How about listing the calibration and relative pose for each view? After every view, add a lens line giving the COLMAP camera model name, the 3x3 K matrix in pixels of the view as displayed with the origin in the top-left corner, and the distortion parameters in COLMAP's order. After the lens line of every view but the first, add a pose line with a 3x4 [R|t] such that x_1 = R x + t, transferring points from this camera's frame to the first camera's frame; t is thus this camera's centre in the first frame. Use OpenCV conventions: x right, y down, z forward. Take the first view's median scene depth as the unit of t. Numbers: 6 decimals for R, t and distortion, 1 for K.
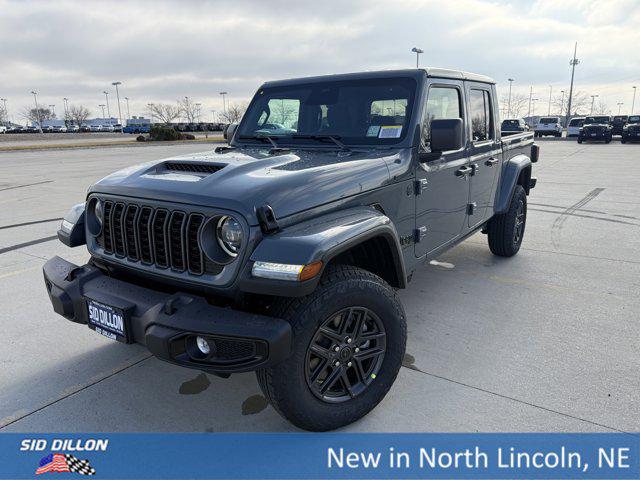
lens RADIAL K [[486.4, 0, 315.6], [0, 486.4, 241.3], [0, 0, 1]] dist [-0.036183, -0.025774]
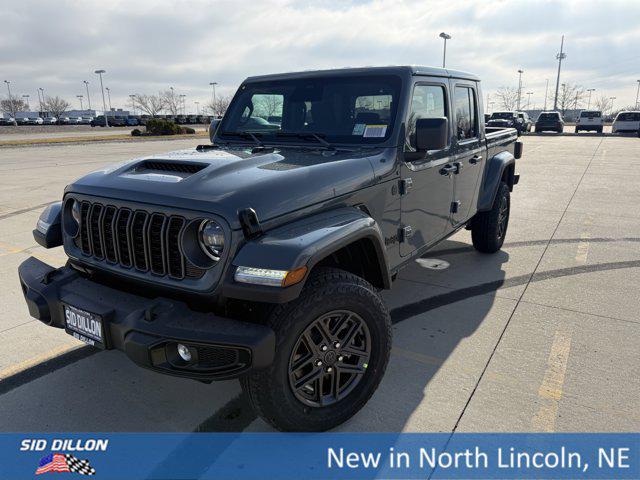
lens RADIAL K [[486.4, 0, 319.8], [0, 486.4, 241.4], [0, 0, 1]] dist [-0.036183, -0.025774]
pose [[0.999171, -0.000257, 0.040698, 0.000445], [-0.000491, 0.999831, 0.018369, -0.020445], [-0.040695, -0.018374, 0.999003, 0.014596]]
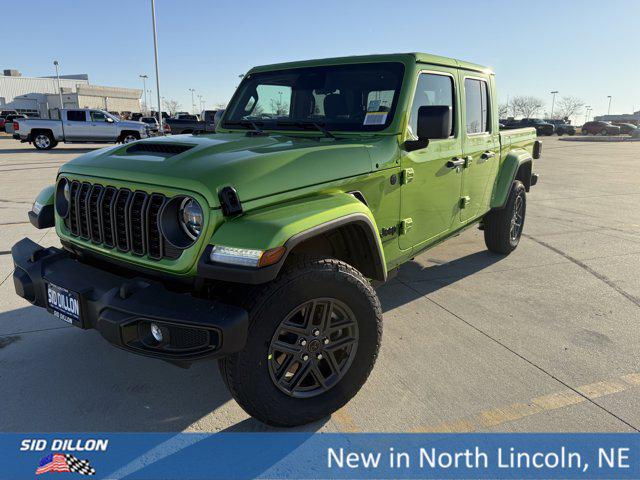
lens RADIAL K [[486.4, 0, 320.5], [0, 486.4, 241.7], [0, 0, 1]] dist [-0.036183, -0.025774]
pose [[0.999574, 0.027888, -0.008548, 0.068216], [-0.027821, 0.999582, 0.007920, 0.015961], [0.008765, -0.007679, 0.999932, 0.046019]]
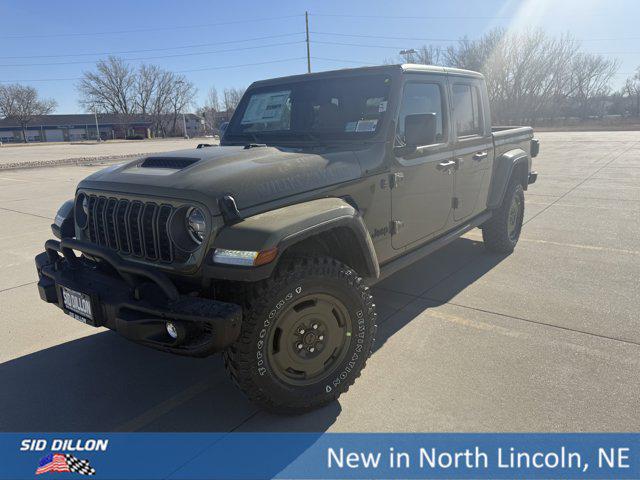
lens RADIAL K [[486.4, 0, 318.5], [0, 486.4, 243.6], [0, 0, 1]] dist [-0.036183, -0.025774]
pose [[0.999054, -0.003501, -0.043337, 0.110566], [0.003661, 0.999987, 0.003610, 0.020497], [0.043324, -0.003766, 0.999054, -0.038284]]
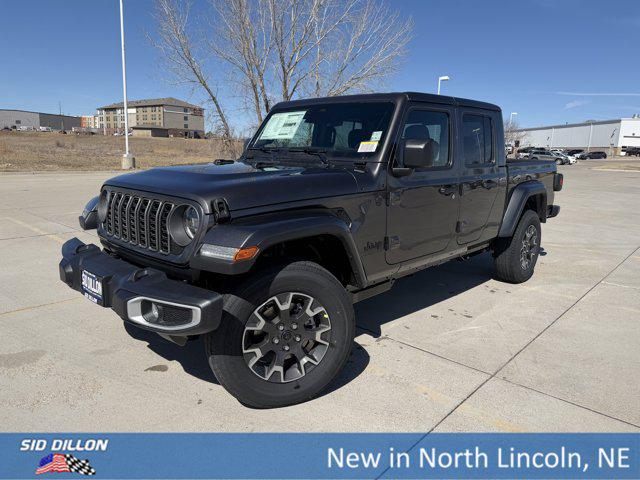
lens RADIAL K [[486.4, 0, 325.9], [0, 486.4, 233.1], [0, 0, 1]] dist [-0.036183, -0.025774]
pose [[0.989431, 0.070949, -0.126459, 0.241731], [-0.079240, 0.994940, -0.061775, 0.050688], [0.121437, 0.071143, 0.990046, -0.104230]]
